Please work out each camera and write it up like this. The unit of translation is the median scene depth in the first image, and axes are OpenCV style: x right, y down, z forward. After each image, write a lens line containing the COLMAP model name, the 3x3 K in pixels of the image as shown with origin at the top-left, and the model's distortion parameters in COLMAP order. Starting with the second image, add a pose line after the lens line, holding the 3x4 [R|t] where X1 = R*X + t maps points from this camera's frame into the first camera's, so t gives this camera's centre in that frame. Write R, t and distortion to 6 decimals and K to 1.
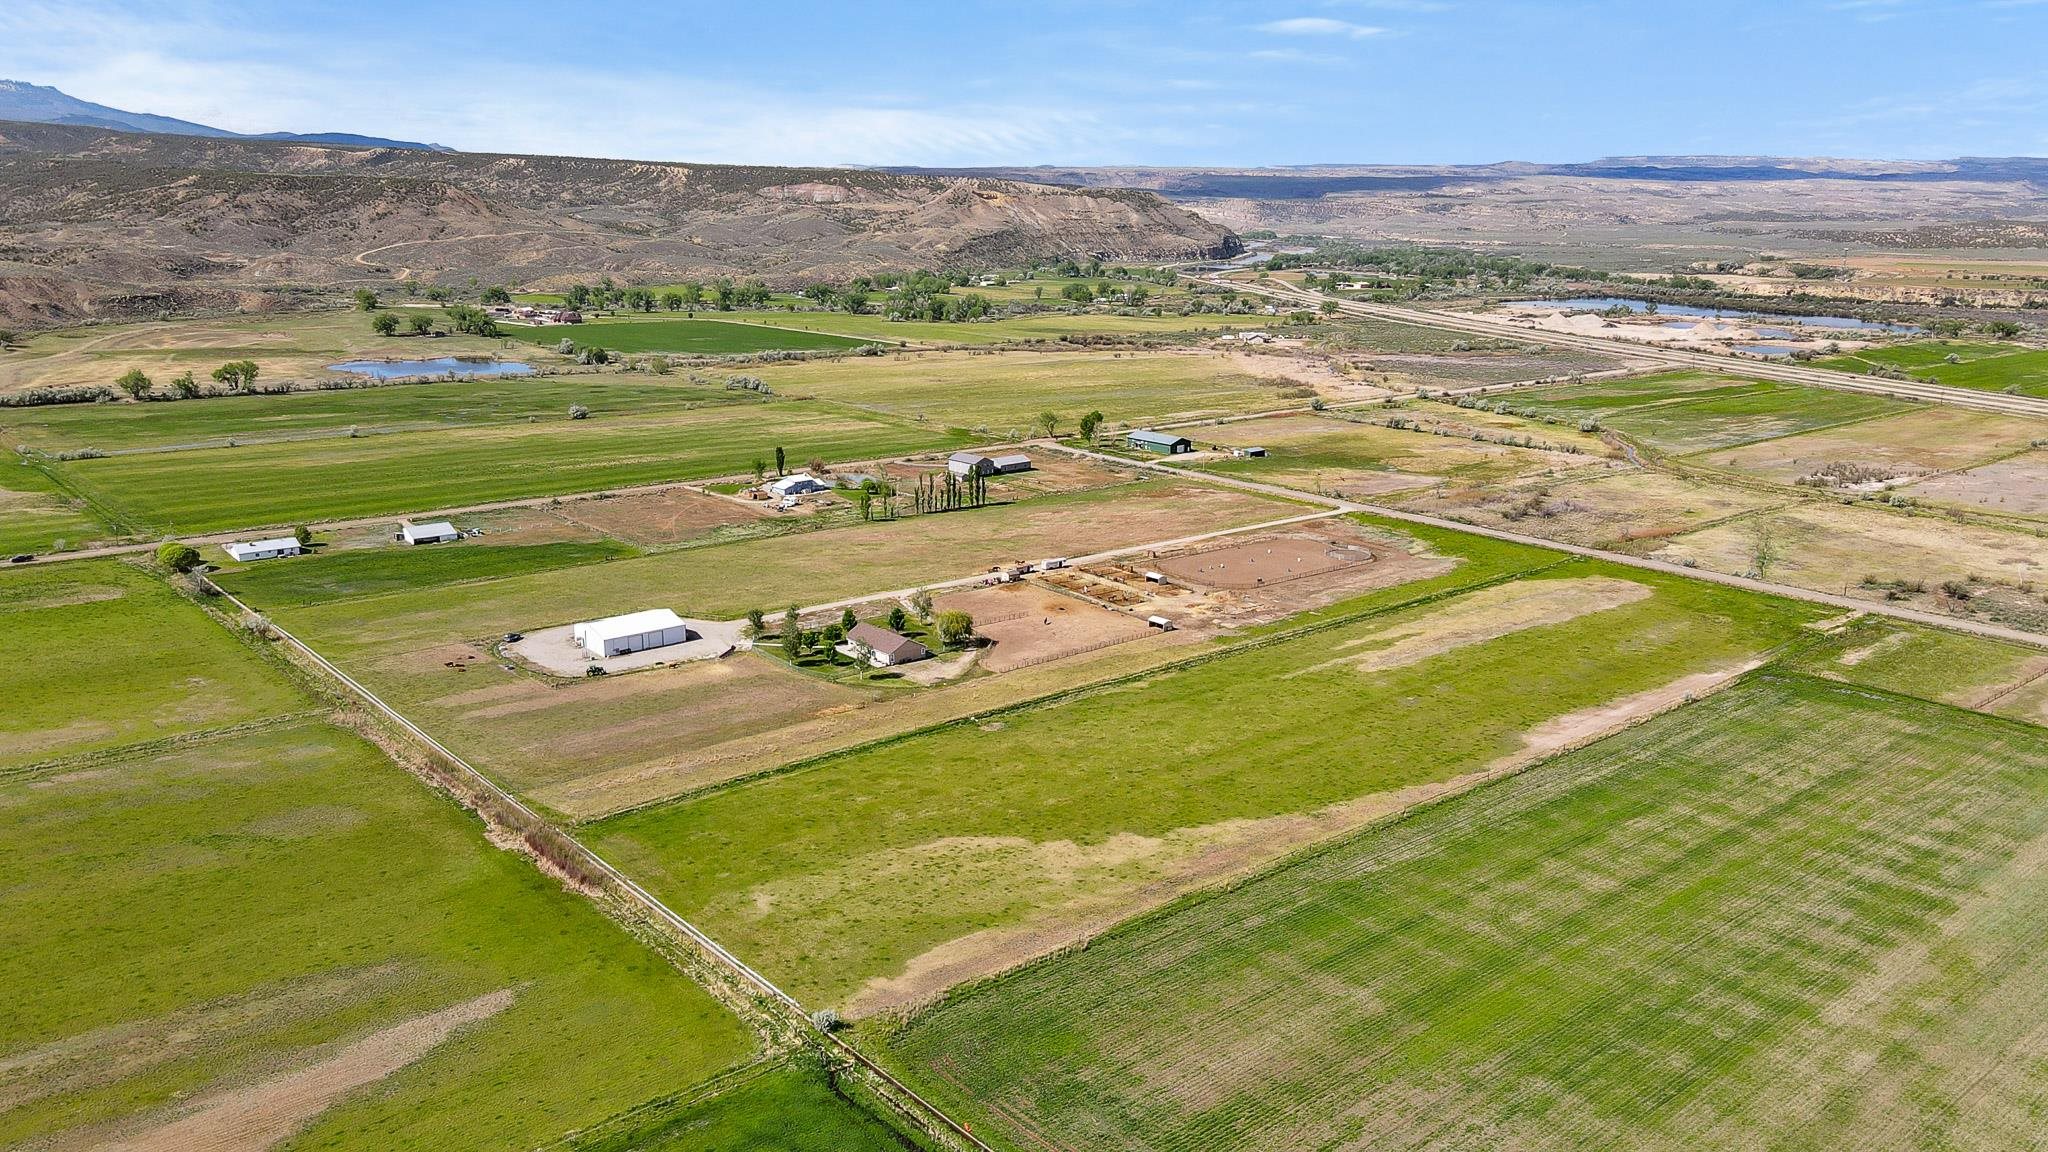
lens RADIAL K [[1512.5, 0, 1012.7], [0, 1512.5, 575.7], [0, 0, 1]] dist [0.001403, 0.012225]
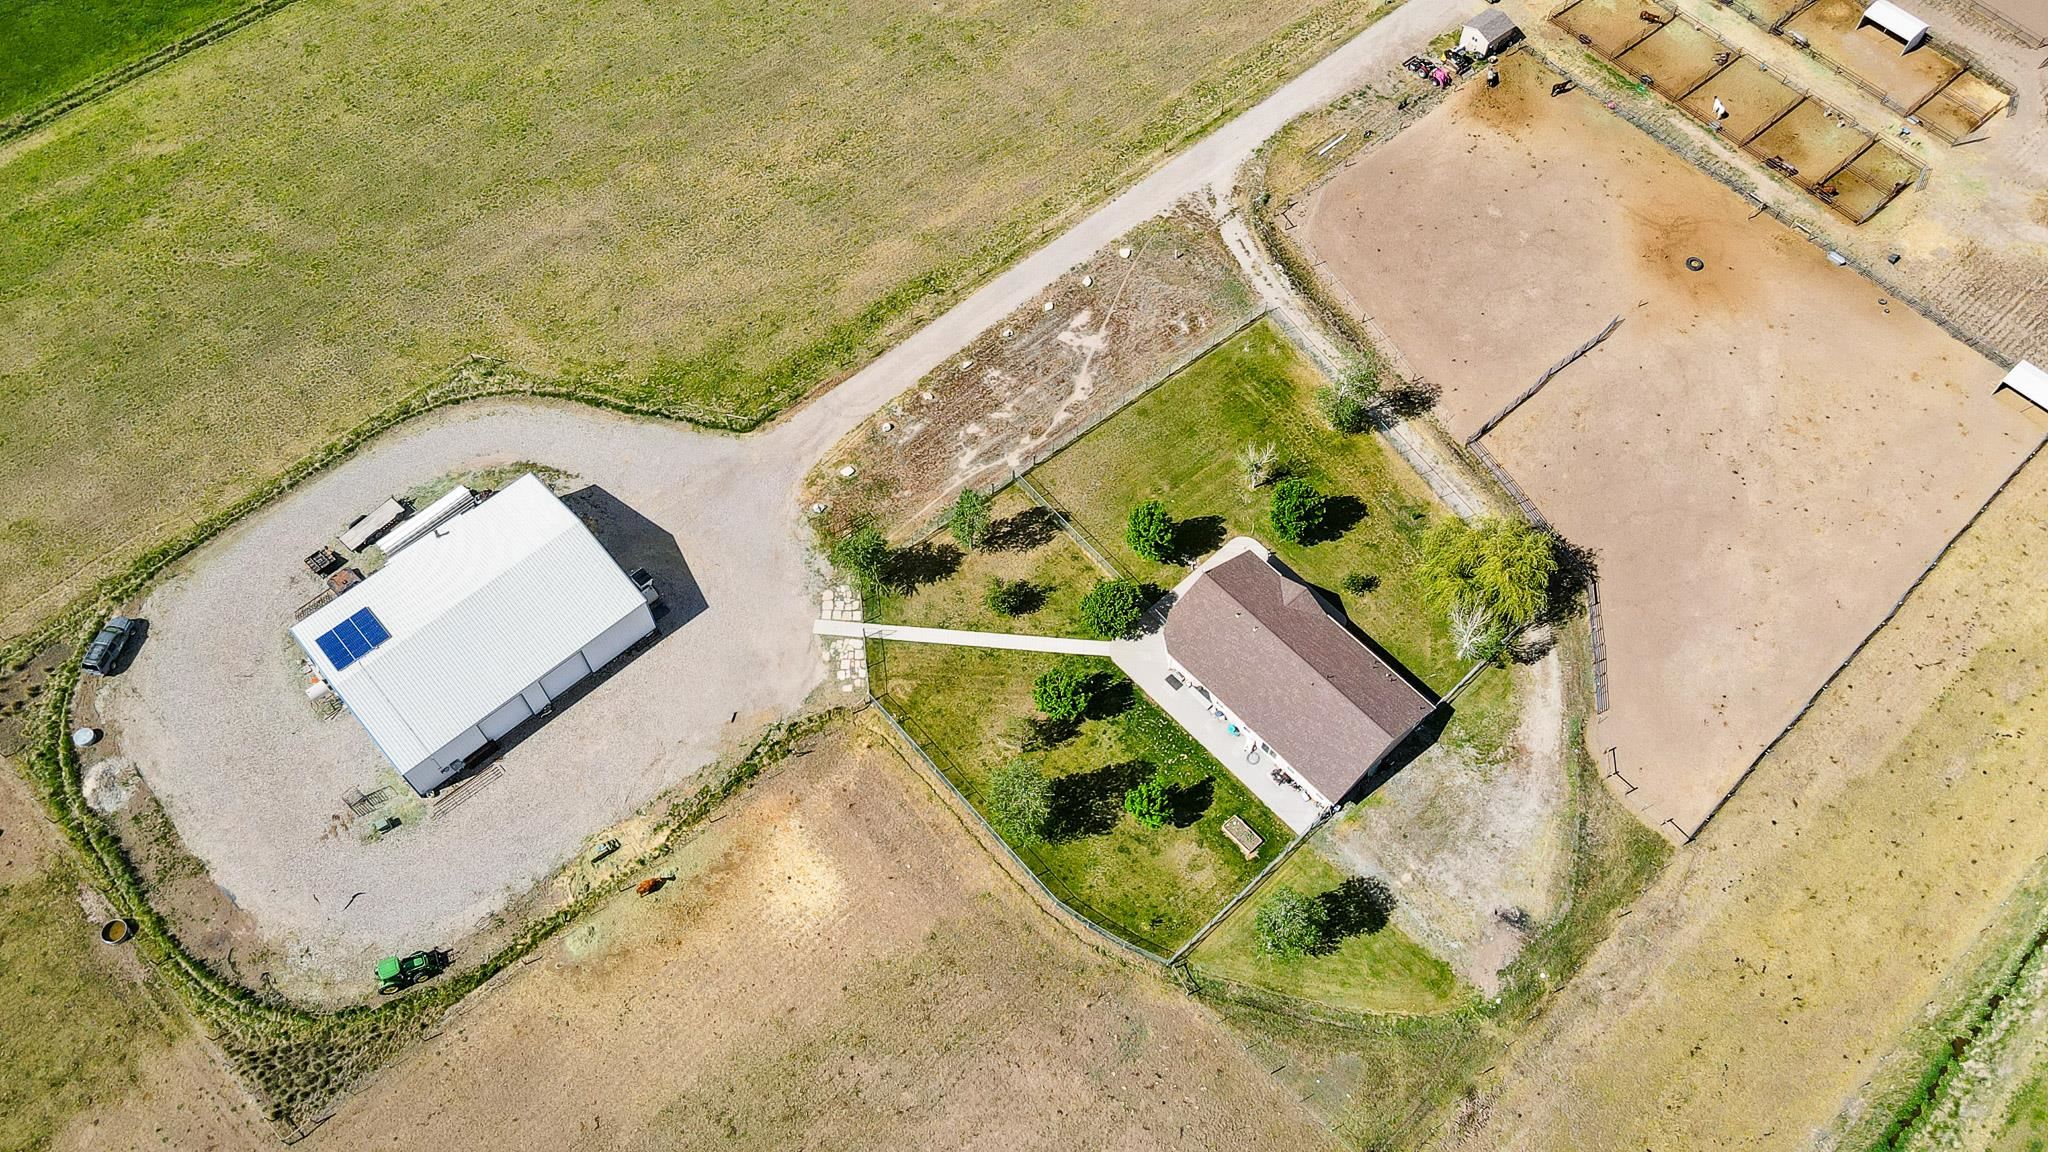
lens RADIAL K [[1512.5, 0, 1023.6], [0, 1512.5, 564.9], [0, 0, 1]] dist [0.001403, 0.012225]
pose [[0.999211, -0.037505, 0.013065, -0.145593], [0.017163, 0.704427, 0.709569, -0.201689], [-0.035816, -0.708785, 0.704515, 0.803144]]
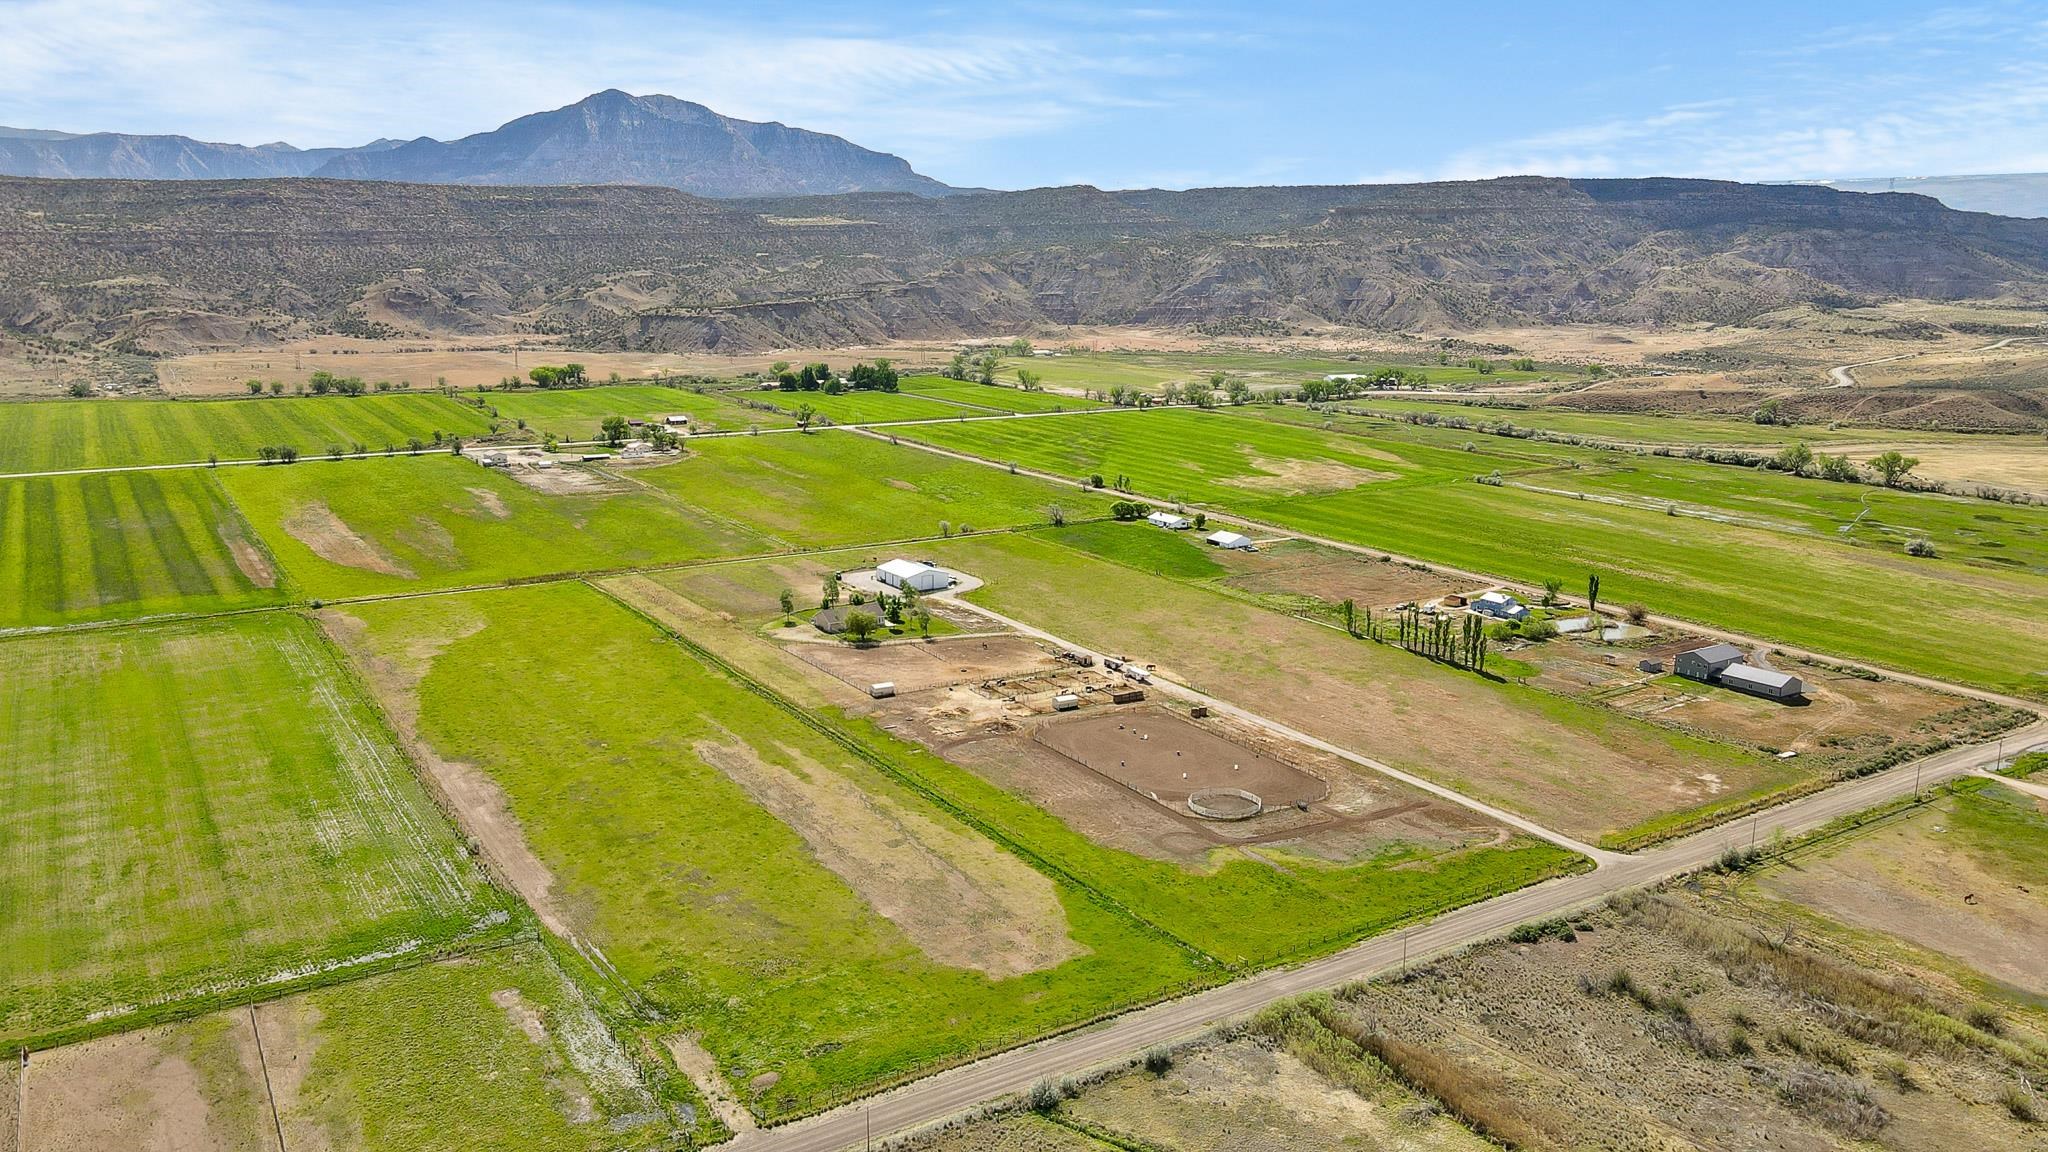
lens RADIAL K [[1512.5, 0, 1021.7], [0, 1512.5, 577.7], [0, 0, 1]] dist [0.001403, 0.012225]
pose [[-0.138419, 0.190262, -0.971926, 1.124930], [-0.251875, 0.942342, 0.220342, -0.302939], [0.957810, 0.275304, -0.082516, 1.245228]]
